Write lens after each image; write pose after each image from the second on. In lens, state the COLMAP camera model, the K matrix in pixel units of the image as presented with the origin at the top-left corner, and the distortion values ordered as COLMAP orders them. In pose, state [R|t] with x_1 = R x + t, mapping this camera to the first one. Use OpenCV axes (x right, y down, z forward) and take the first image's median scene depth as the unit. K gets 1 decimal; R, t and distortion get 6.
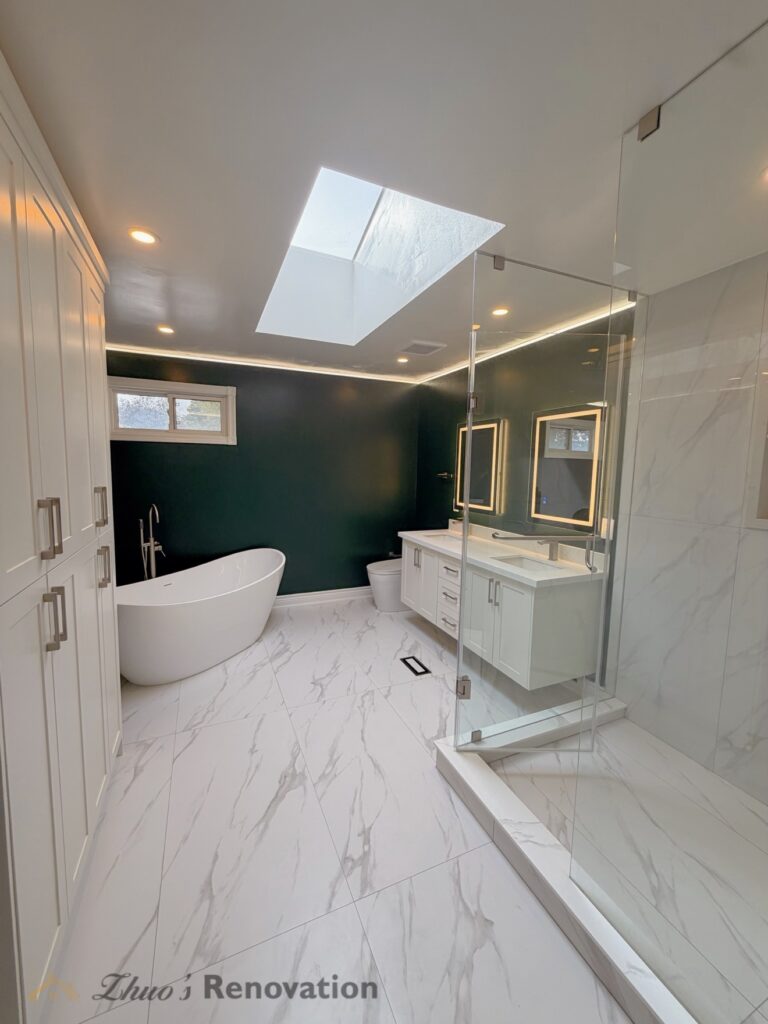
lens RADIAL K [[407.5, 0, 383.7], [0, 407.5, 508.6], [0, 0, 1]] dist [-0.000023, 0.000158]
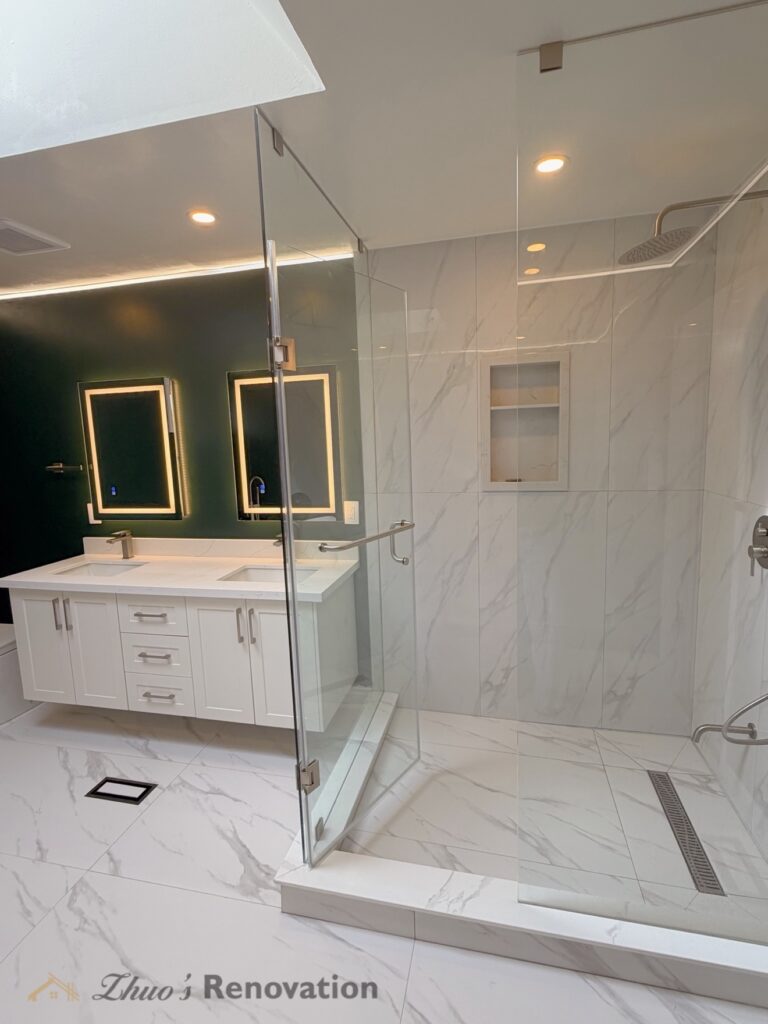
lens RADIAL K [[498.4, 0, 385.8], [0, 498.4, 508.3], [0, 0, 1]] dist [0.001811, -0.000007]
pose [[0.600576, -0.153827, 0.784631, -0.190600], [0.127498, 0.987187, 0.095948, -0.040916], [-0.789337, 0.042415, 0.612493, 0.219847]]
